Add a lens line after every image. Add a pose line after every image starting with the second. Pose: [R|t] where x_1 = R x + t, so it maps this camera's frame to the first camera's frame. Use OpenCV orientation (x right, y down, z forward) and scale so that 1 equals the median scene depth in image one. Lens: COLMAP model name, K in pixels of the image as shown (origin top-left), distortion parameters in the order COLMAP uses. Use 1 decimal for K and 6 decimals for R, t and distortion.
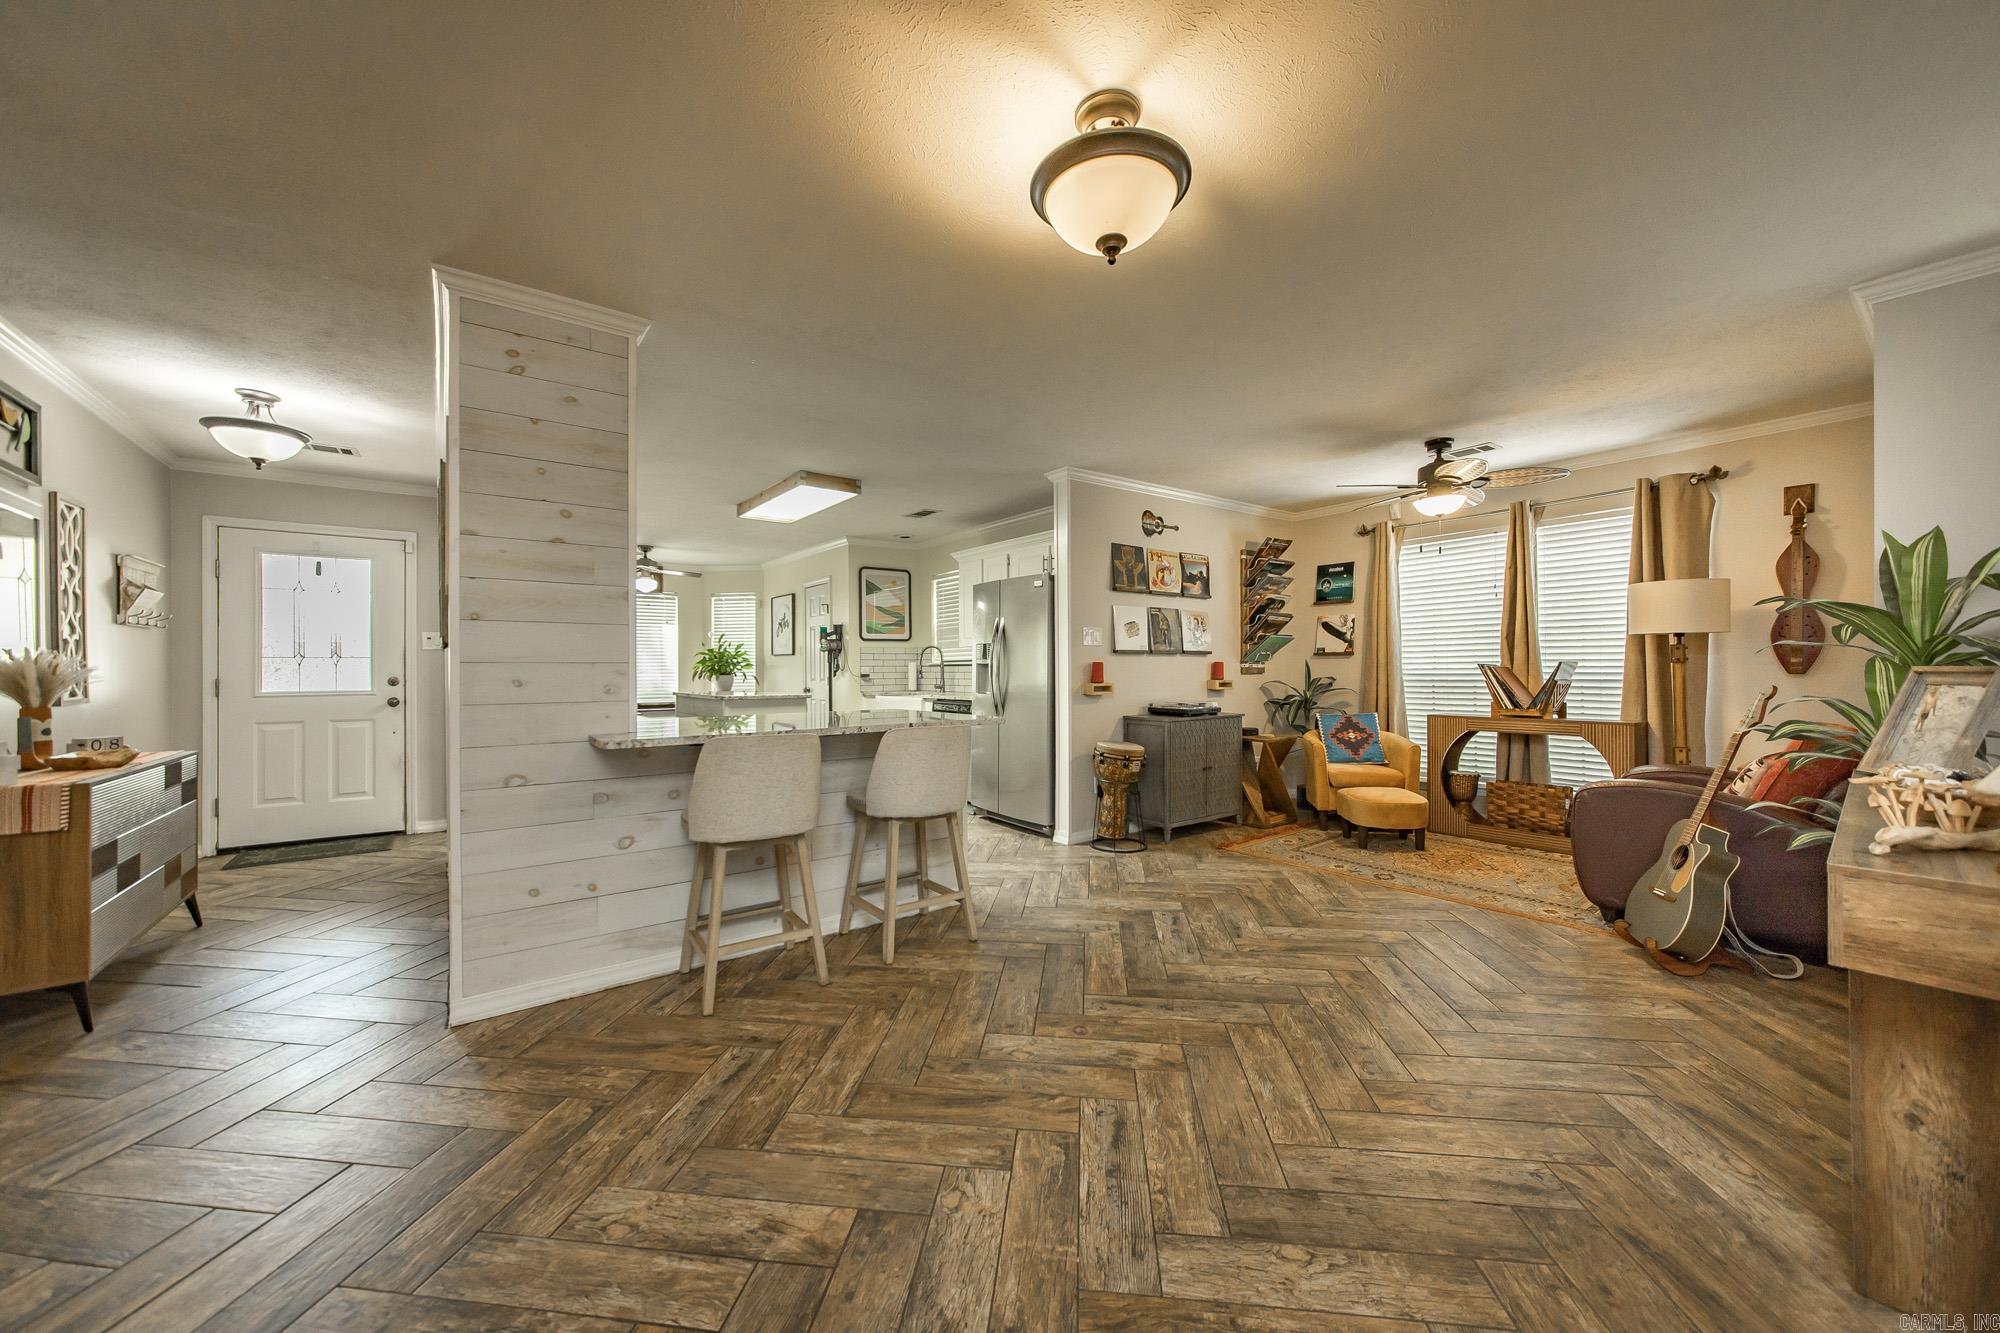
lens RADIAL K [[721.7, 0, 1016.6], [0, 721.7, 672.8], [0, 0, 1]] dist [-0.003635, -0.000013]
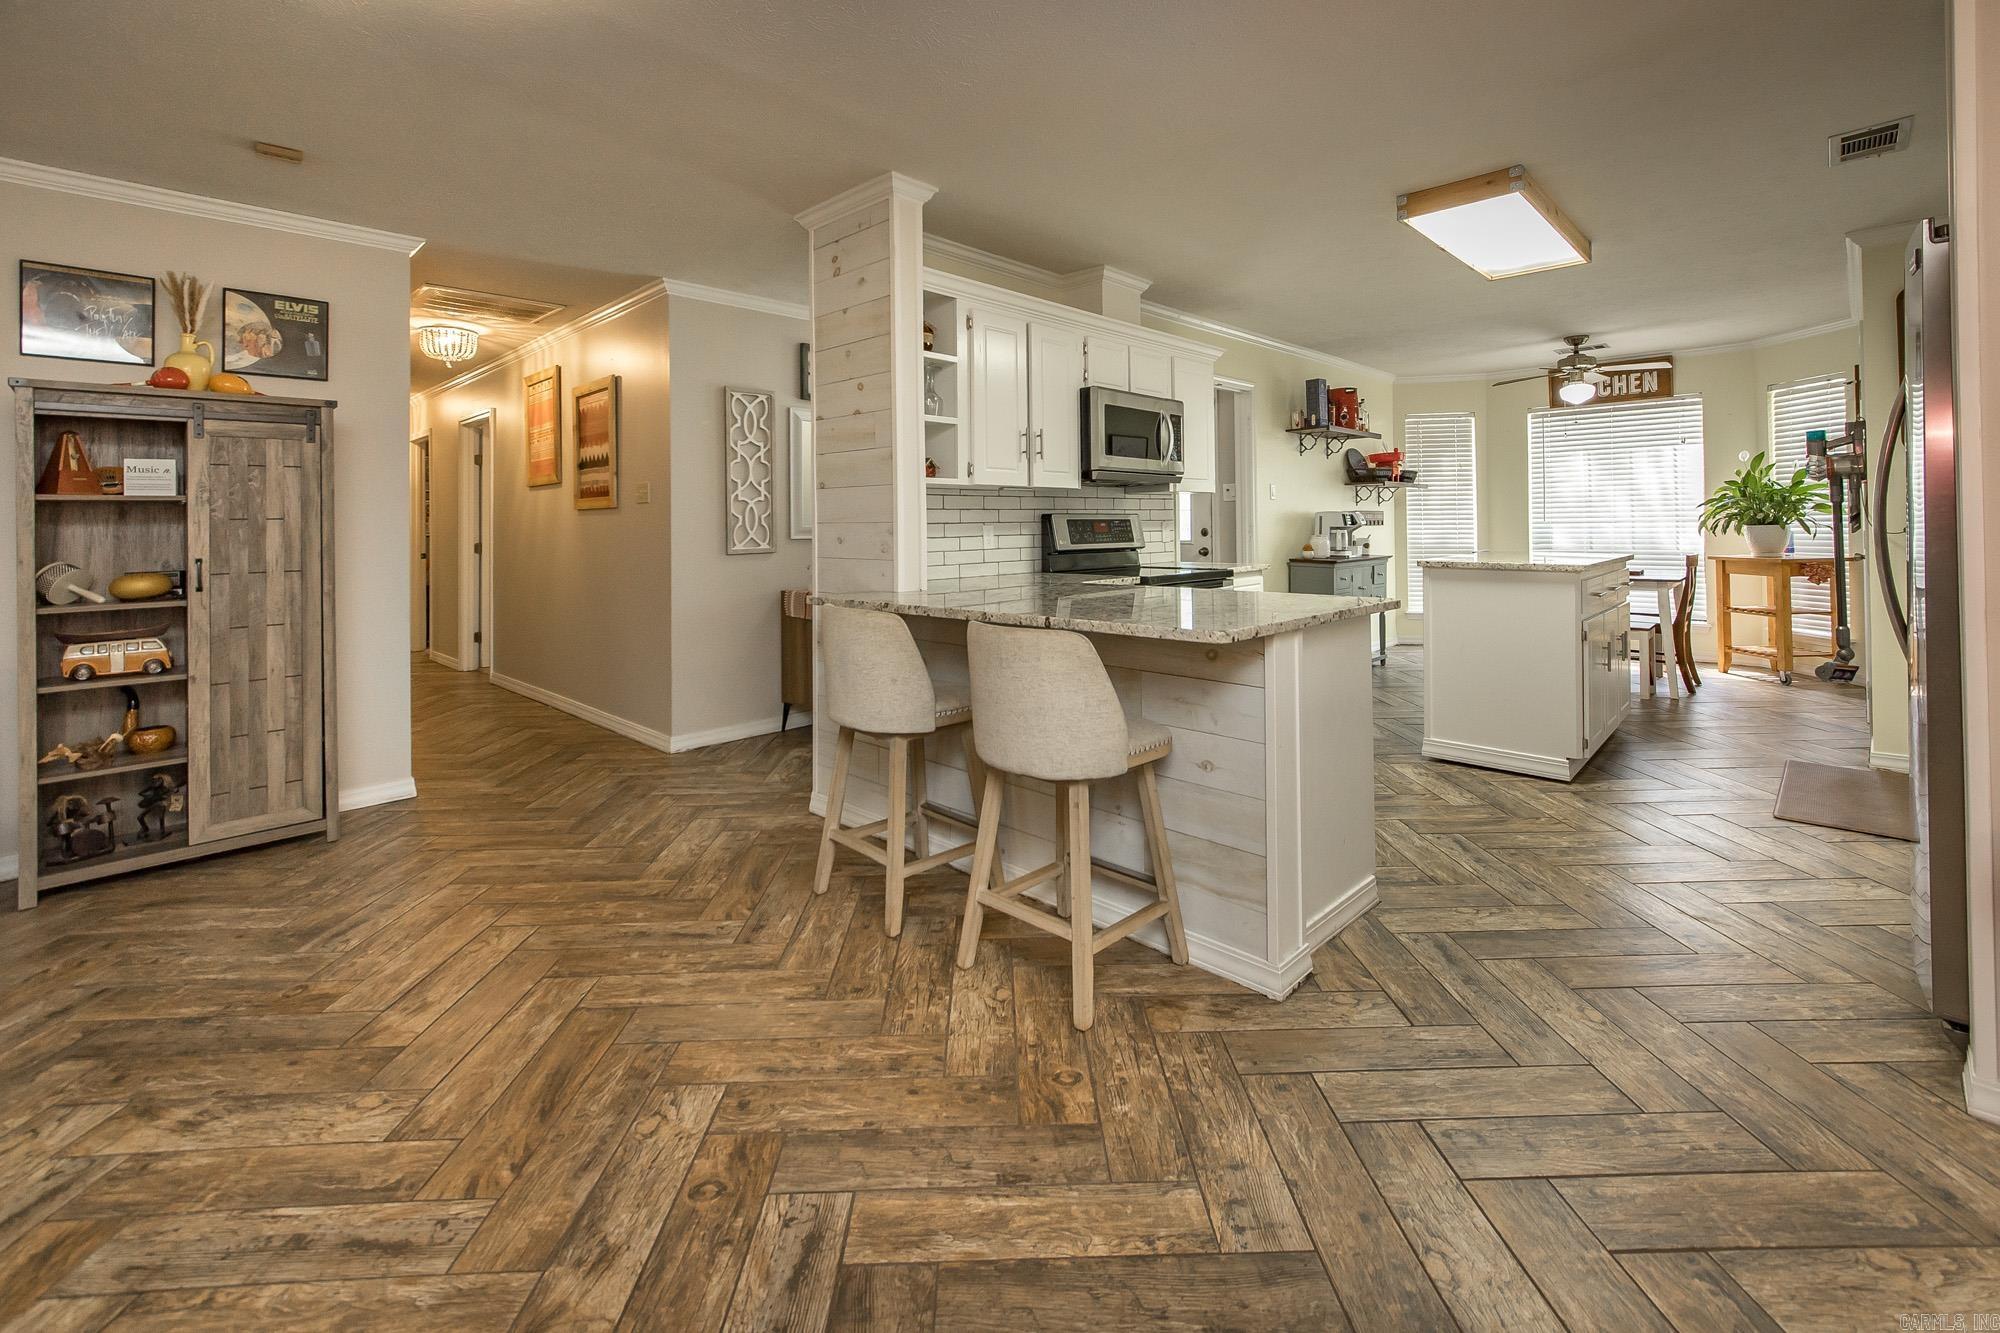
lens RADIAL K [[882.3, 0, 991.2], [0, 882.3, 512.9], [0, 0, 1]] dist [-0.000482, 0.005495]
pose [[0.121363, -0.007385, -0.992581, 0.757496], [0.006284, 0.999958, -0.006672, -0.020037], [0.992588, -0.005427, 0.121404, 1.081856]]
